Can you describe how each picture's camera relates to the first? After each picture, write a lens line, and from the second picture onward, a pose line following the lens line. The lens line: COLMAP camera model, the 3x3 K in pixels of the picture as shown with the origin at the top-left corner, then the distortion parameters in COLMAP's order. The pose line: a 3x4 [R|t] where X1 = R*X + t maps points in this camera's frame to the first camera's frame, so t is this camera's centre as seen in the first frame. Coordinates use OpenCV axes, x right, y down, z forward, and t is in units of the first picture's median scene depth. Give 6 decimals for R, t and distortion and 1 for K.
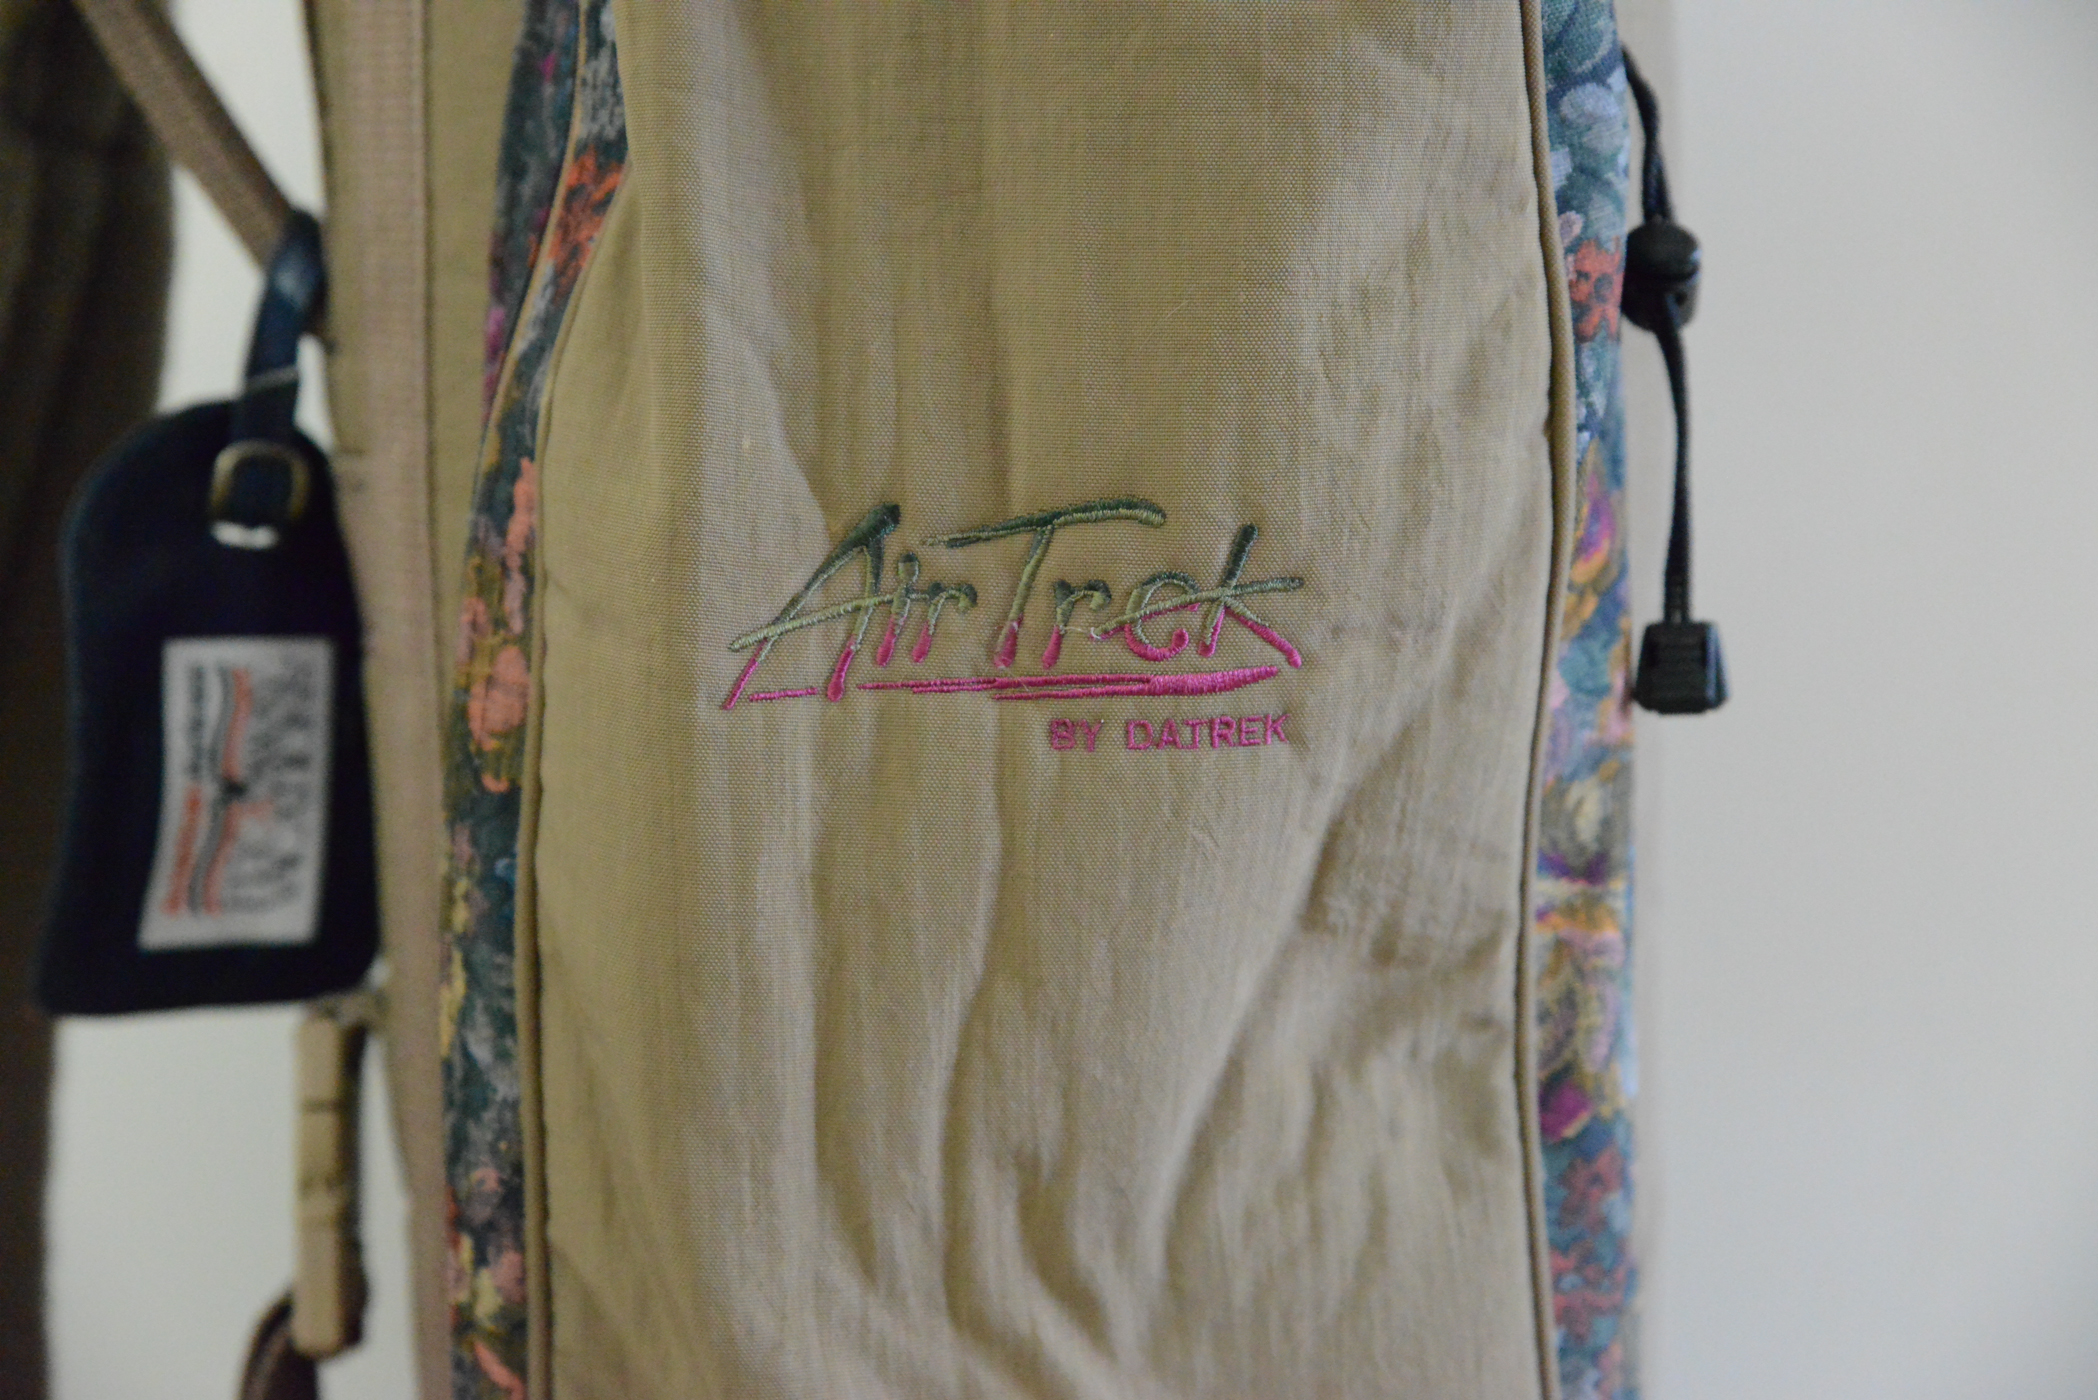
lens RADIAL K [[4236.8, 0, 1049.0], [0, 4236.8, 700.0], [0, 0, 1]] dist [0.006331, 0.009710]
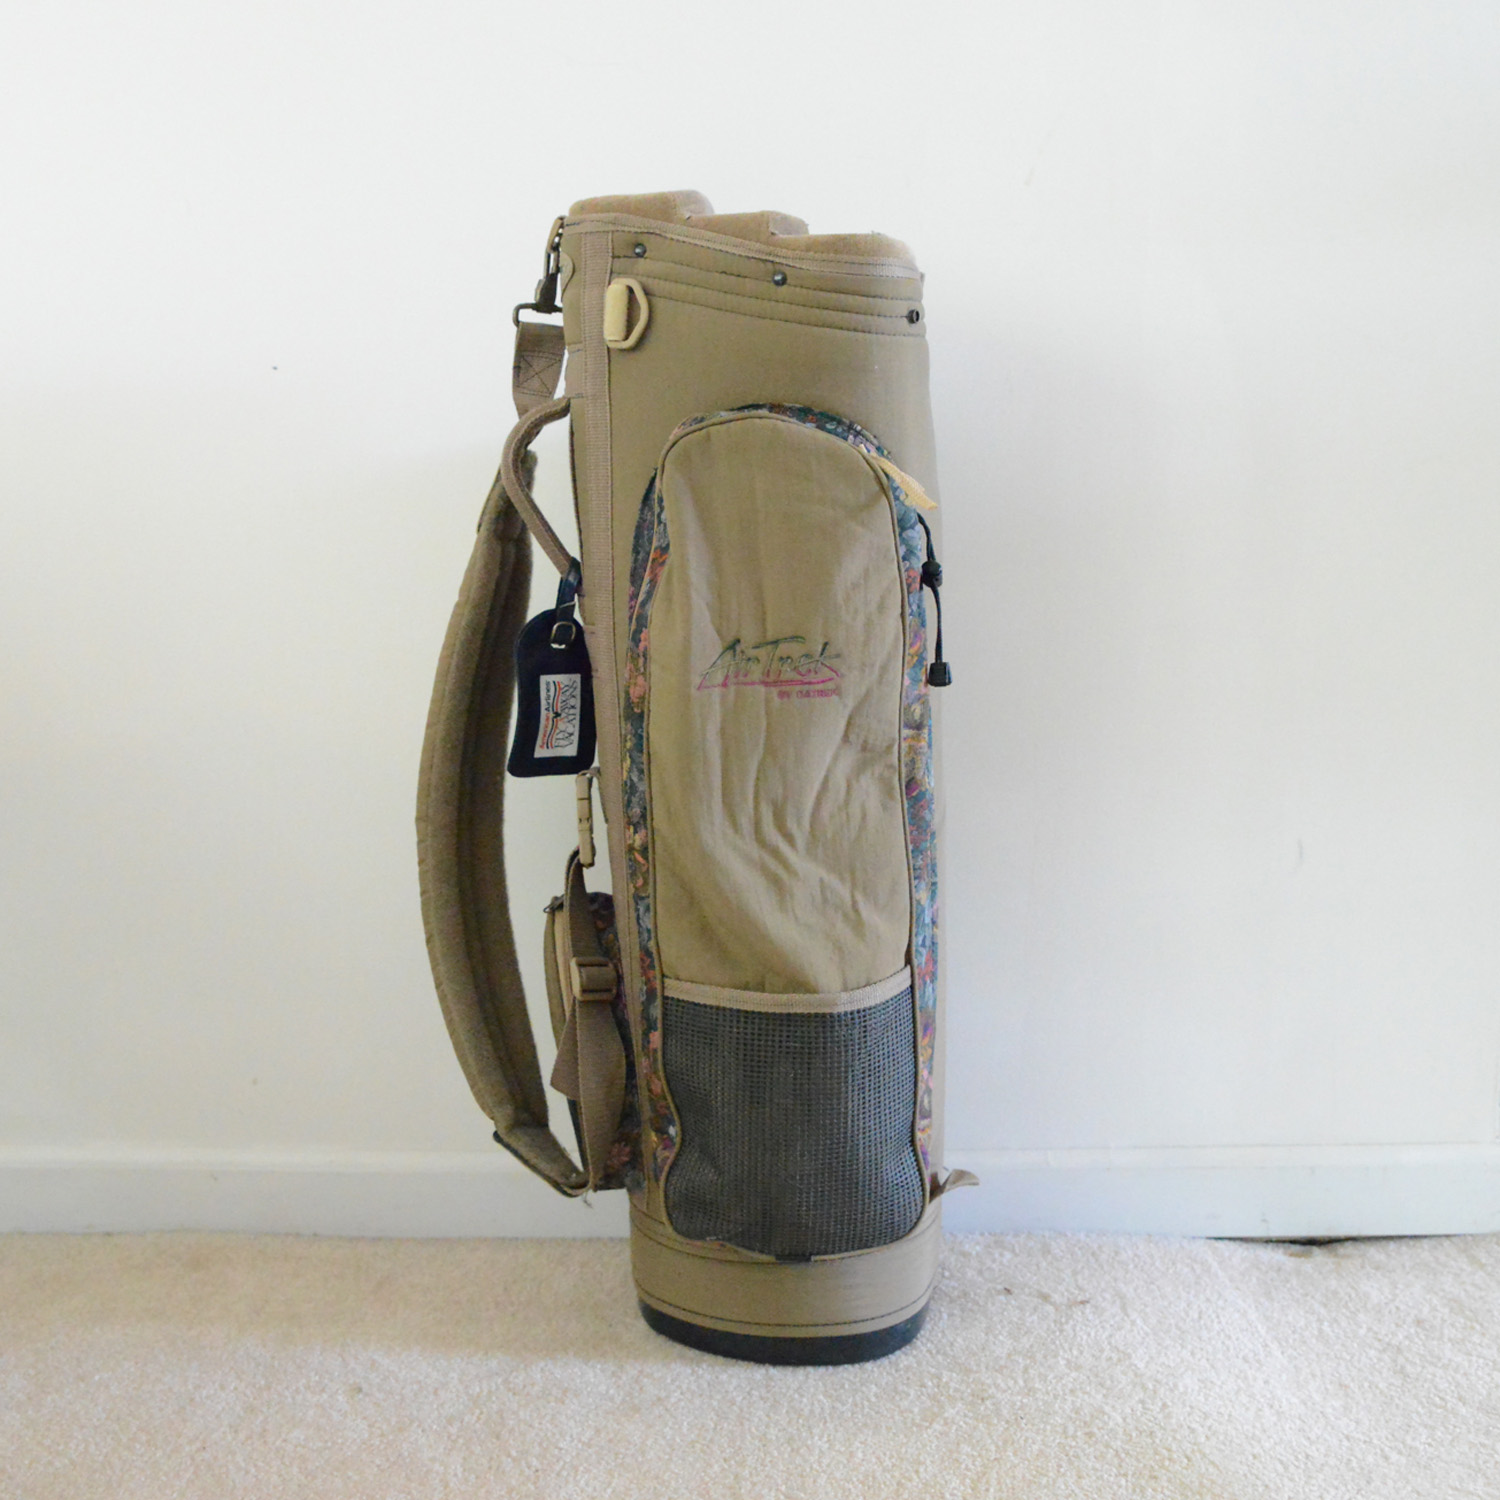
lens RADIAL K [[1476.1, 0, 750.0], [0, 1476.1, 750.0], [0, 0, 1]] dist [-0.003156, -0.014369]
pose [[0.999652, -0.020754, -0.016289, -0.004530], [0.021452, 0.998805, 0.043915, -0.001597], [0.015358, -0.044249, 0.998902, -0.376439]]
